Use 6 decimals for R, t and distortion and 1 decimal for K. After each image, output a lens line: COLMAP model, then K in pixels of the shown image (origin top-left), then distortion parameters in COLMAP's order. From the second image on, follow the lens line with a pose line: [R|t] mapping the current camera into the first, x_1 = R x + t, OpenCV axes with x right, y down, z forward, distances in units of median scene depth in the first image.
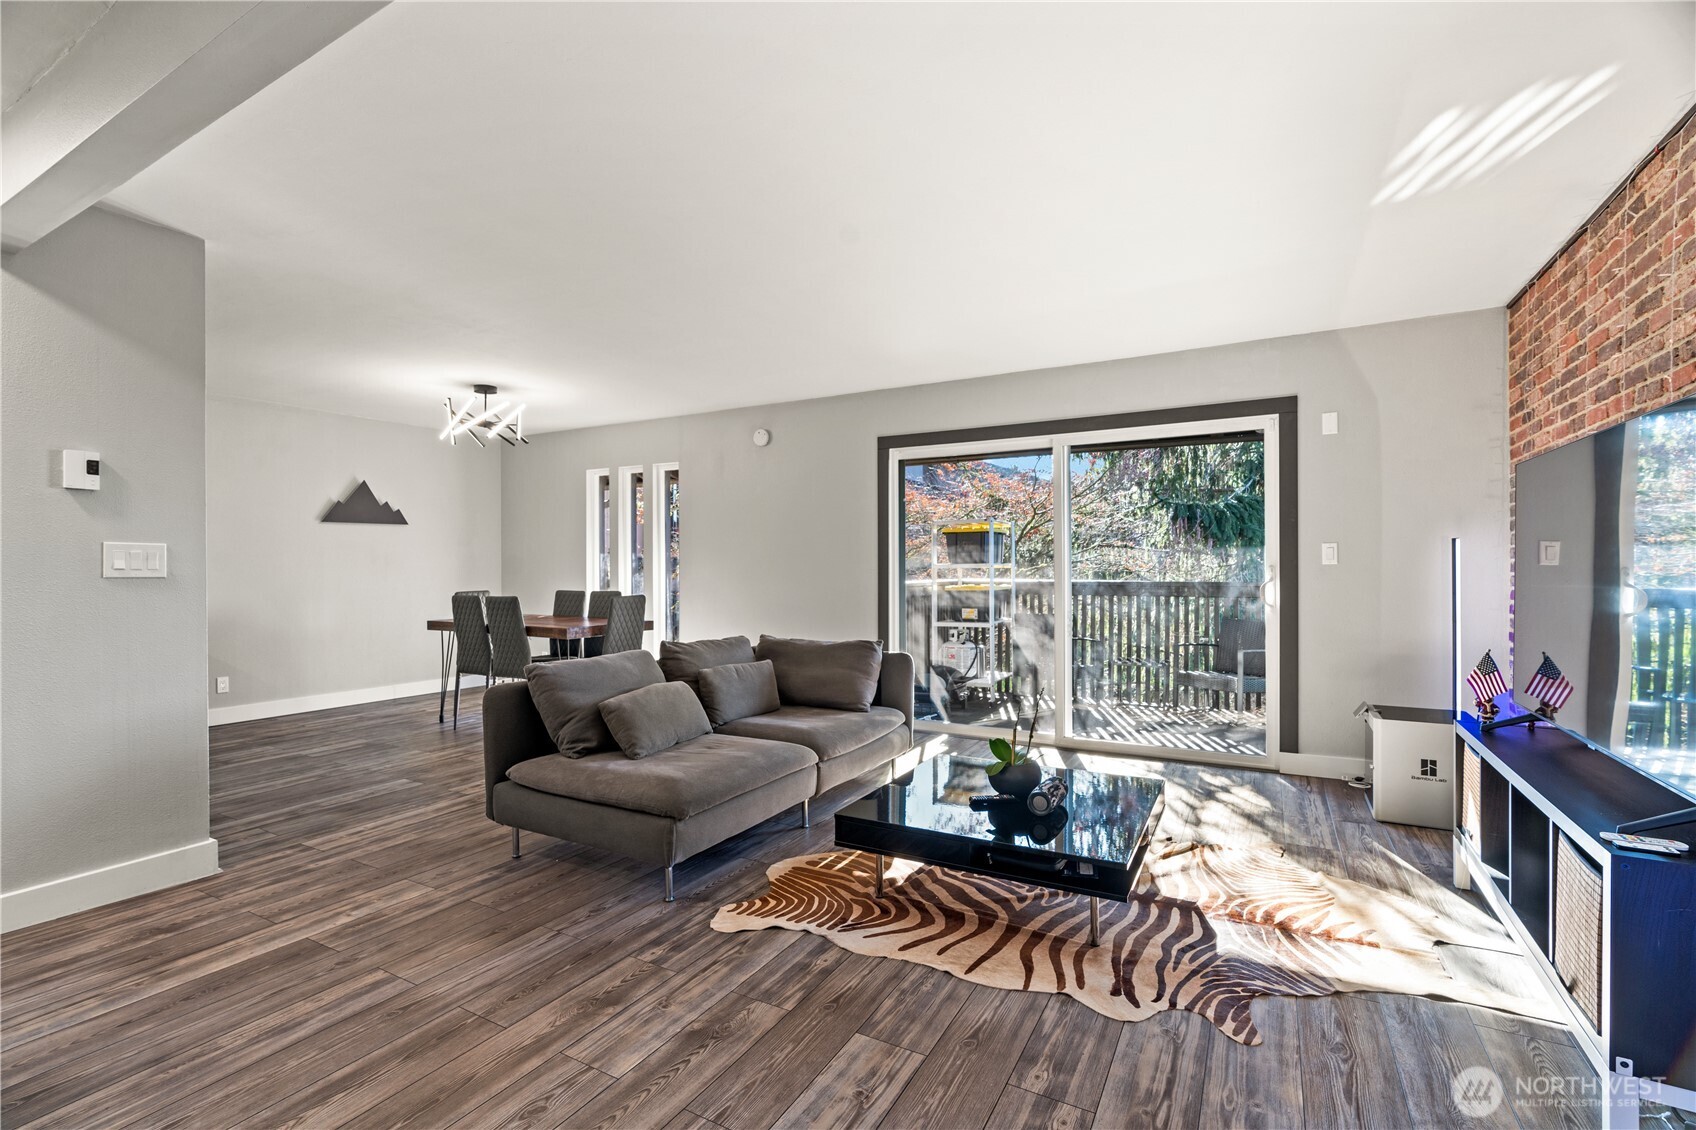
lens RADIAL K [[770.5, 0, 835.3], [0, 770.5, 563.4], [0, 0, 1]] dist [-0.014109, 0.005913]
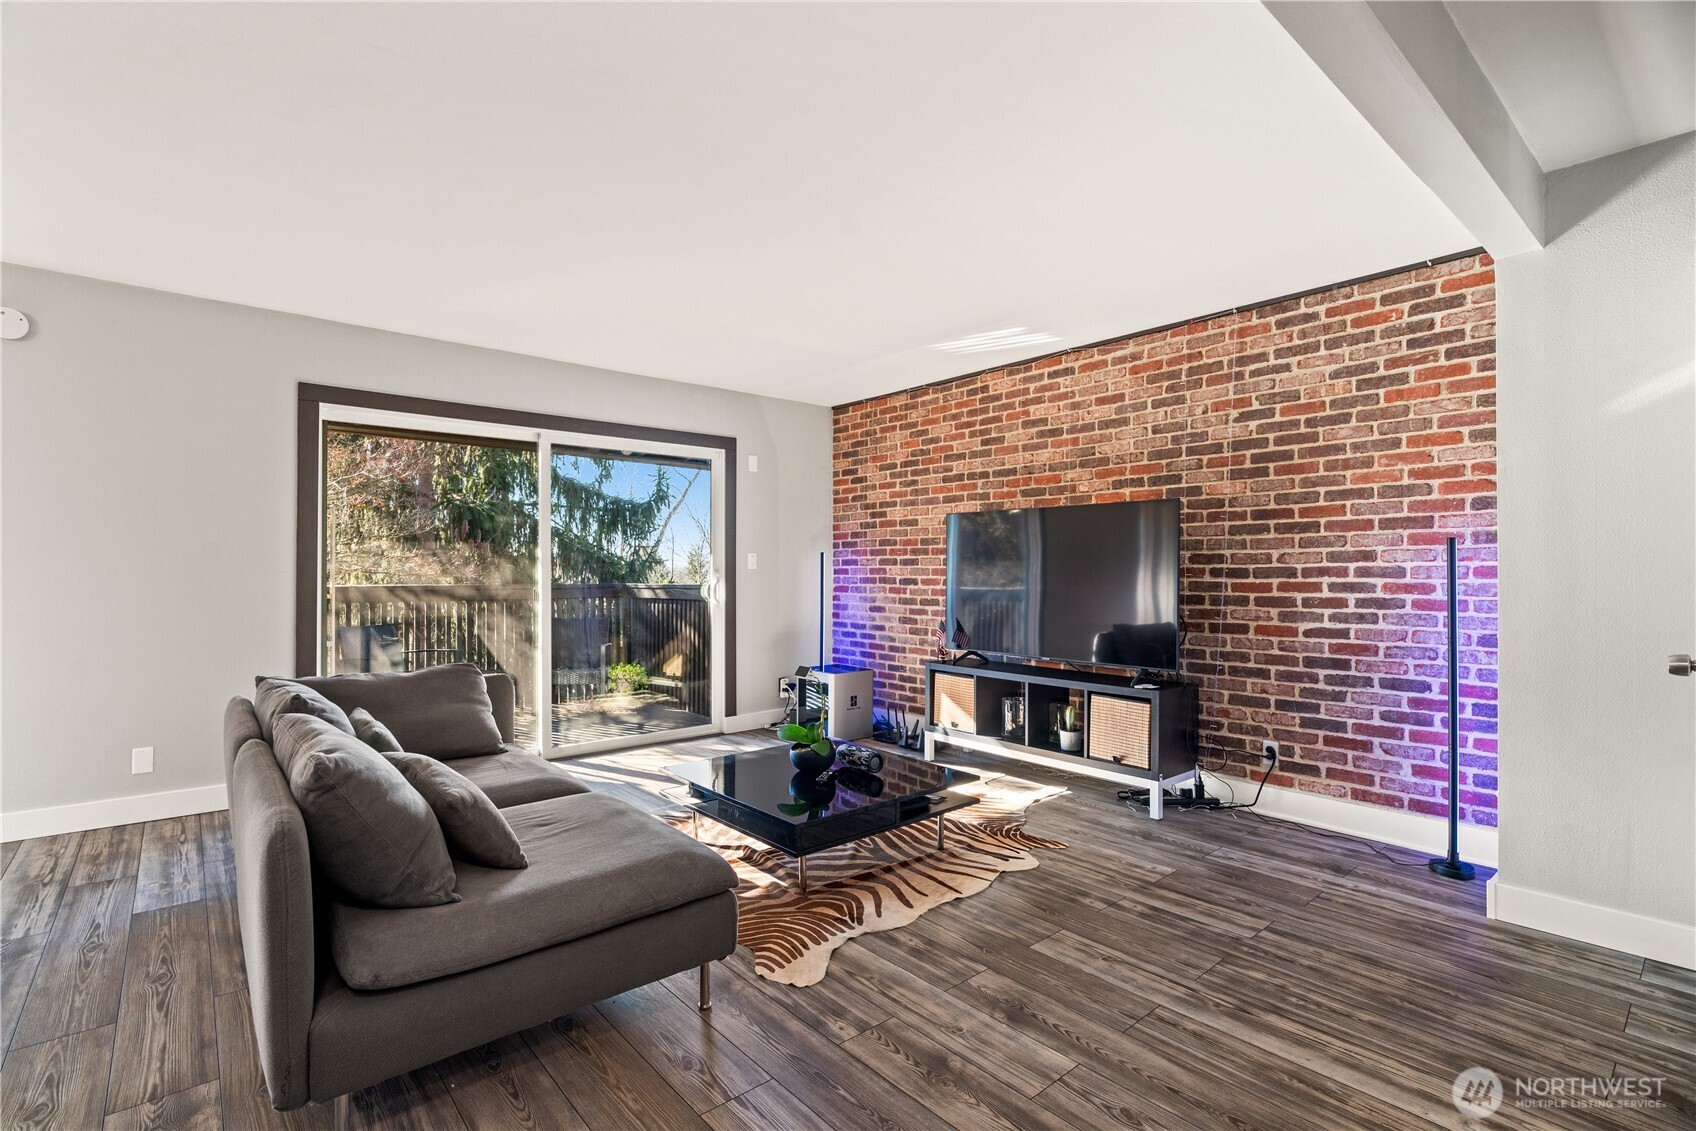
lens RADIAL K [[770.5, 0, 833.2], [0, 770.5, 569.9], [0, 0, 1]] dist [-0.014109, 0.005913]
pose [[0.349790, 0.006268, 0.936807, -0.735145], [-0.010326, 0.999943, -0.002835, 0.006640], [-0.936771, -0.008682, 0.349835, 0.514773]]
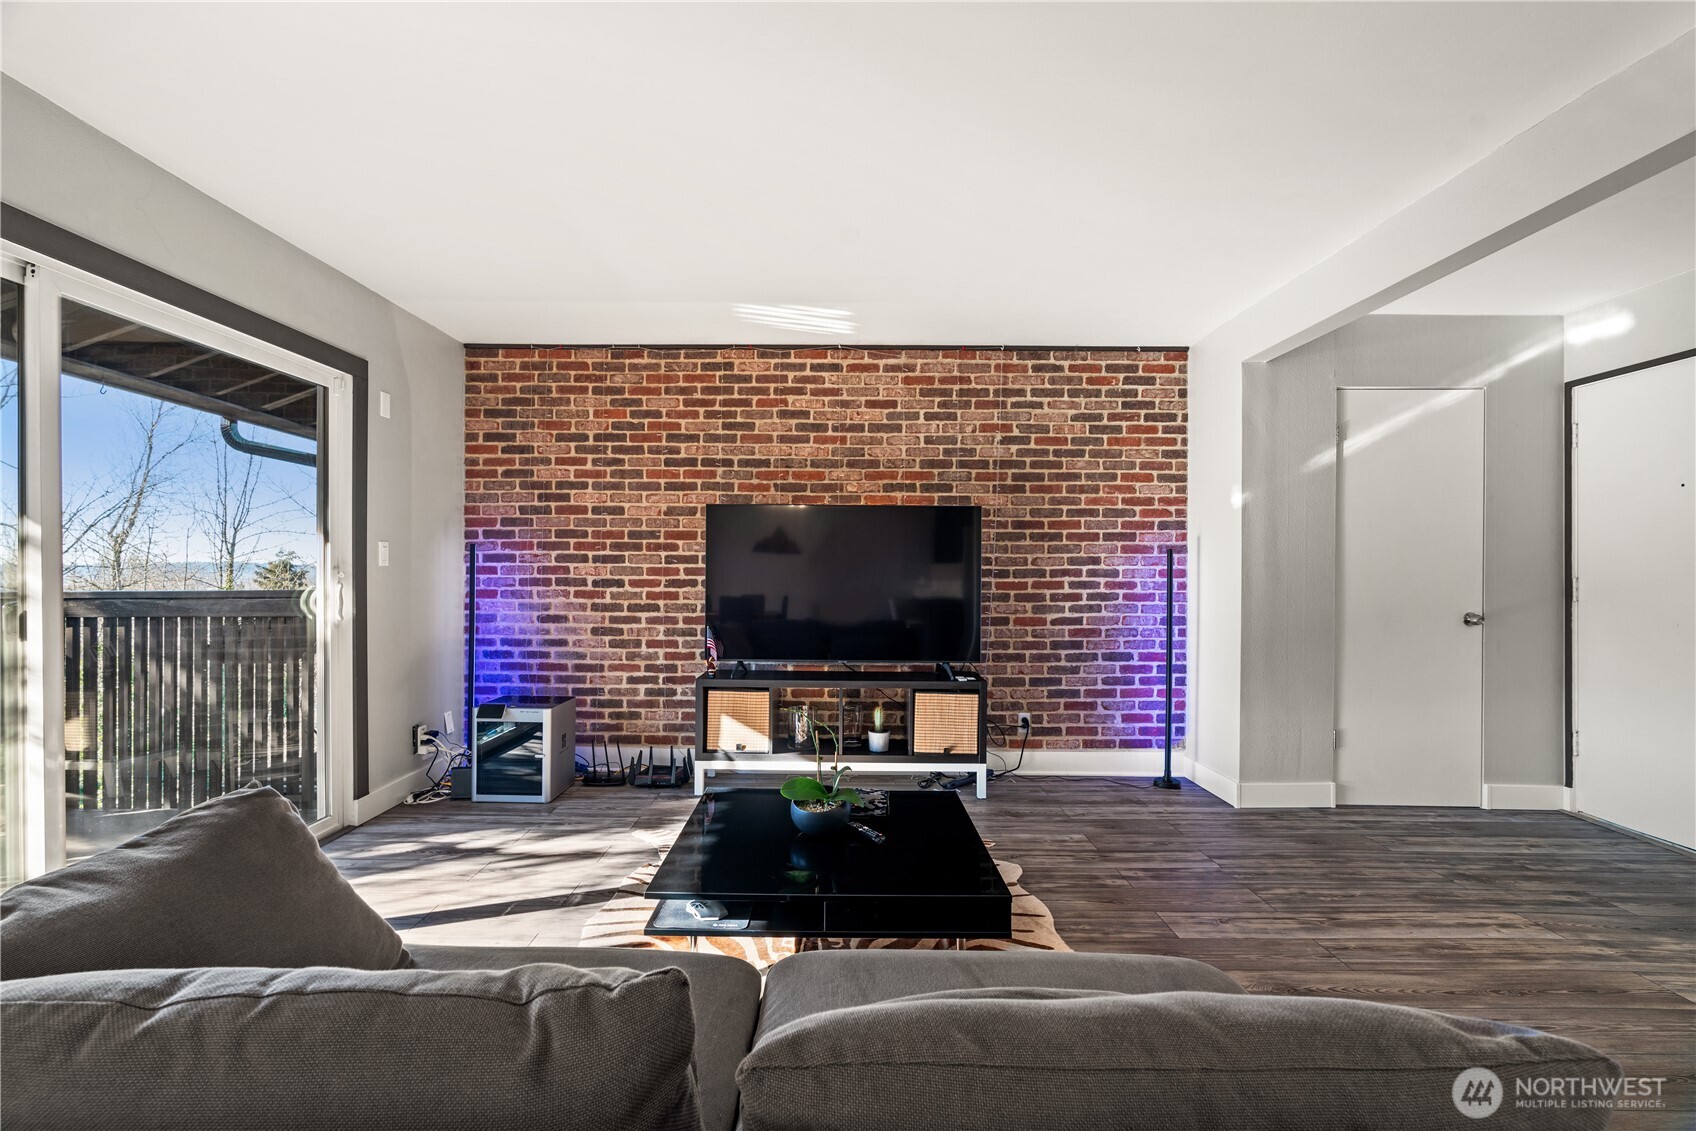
lens RADIAL K [[770.5, 0, 834.0], [0, 770.5, 570.0], [0, 0, 1]] dist [-0.014109, 0.005913]
pose [[-0.480084, 0.001906, 0.877220, -0.483747], [-0.010651, 0.999911, -0.008002, 0.009548], [-0.877158, -0.013185, -0.480022, 1.258104]]
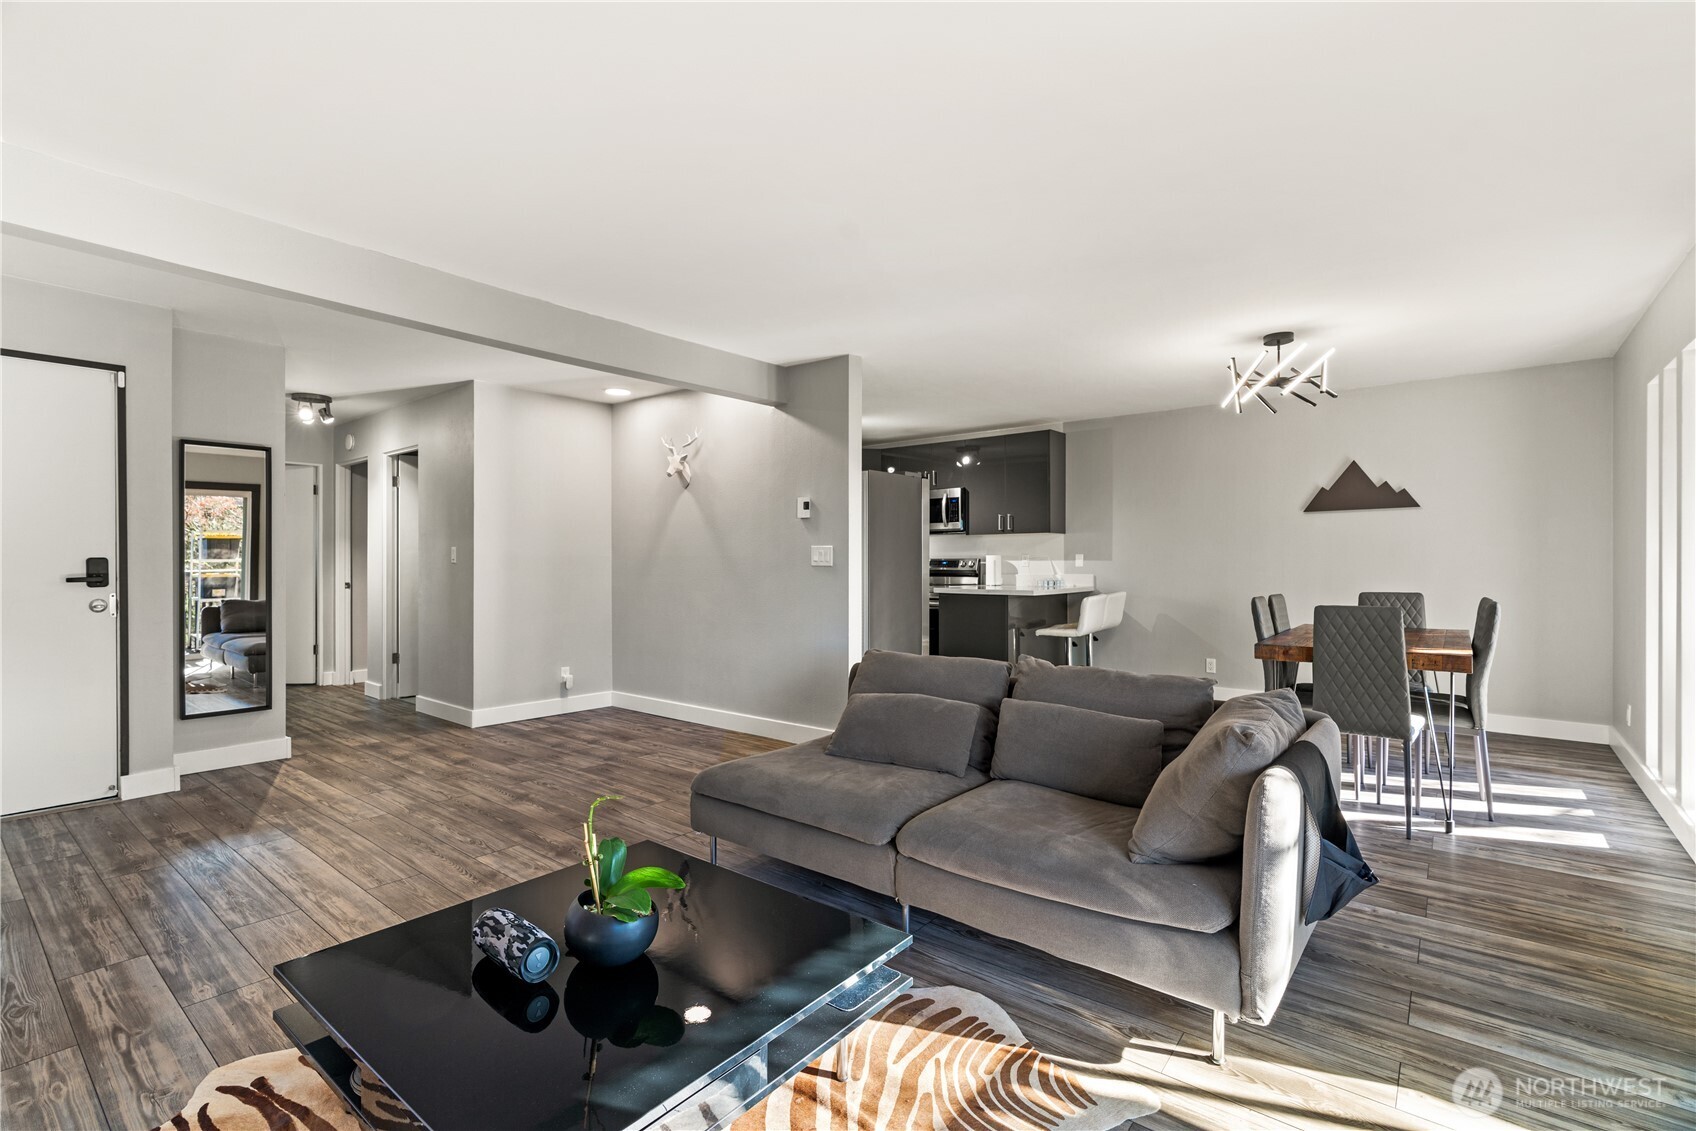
lens RADIAL K [[770.5, 0, 836.0], [0, 770.5, 561.6], [0, 0, 1]] dist [-0.014109, 0.005913]
pose [[-0.166822, 0.004137, -0.985978, 0.689262], [0.004832, 0.999983, 0.003378, 0.001739], [0.985975, -0.004201, -0.166839, 1.128079]]
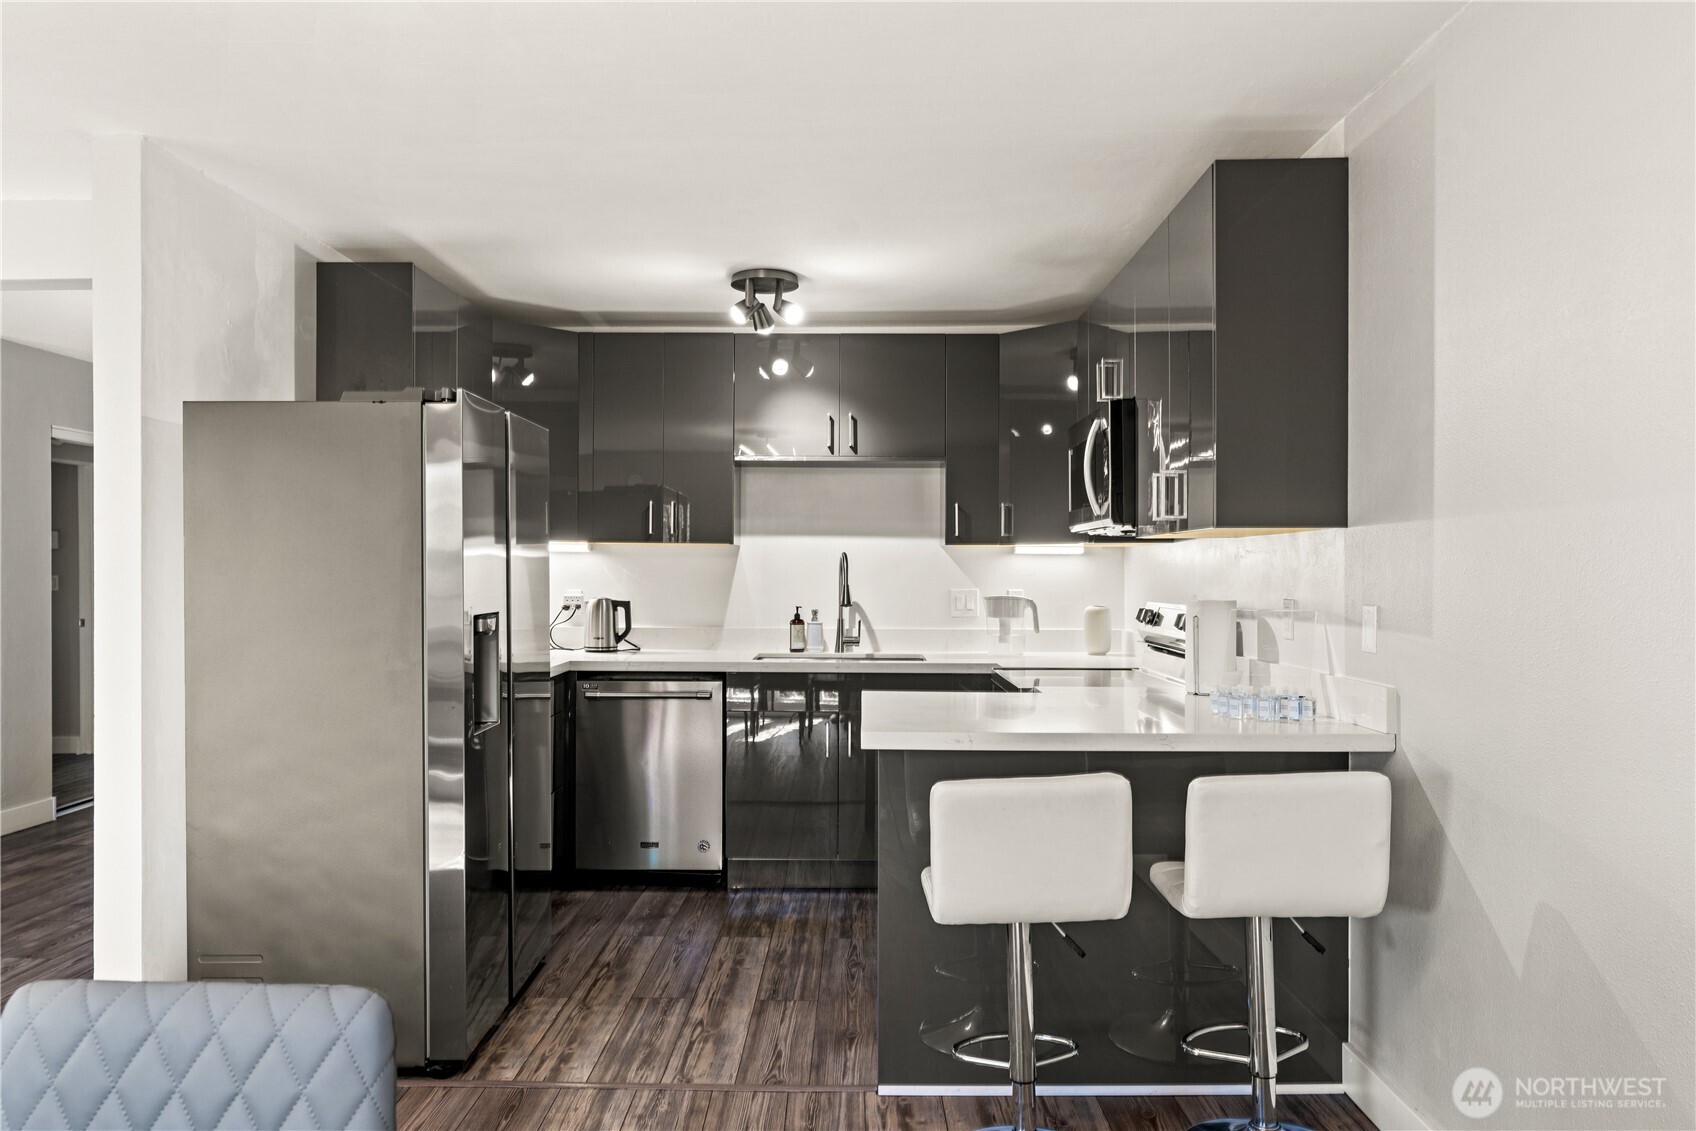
lens RADIAL K [[1179.1, 0, 830.5], [0, 1179.1, 578.1], [0, 0, 1]] dist [-0.000634, 0.000609]
pose [[-0.875205, 0.004505, -0.483732, -0.795584], [0.002889, 0.999987, 0.004086, -0.033072], [0.483744, 0.002179, -0.875207, 2.017373]]
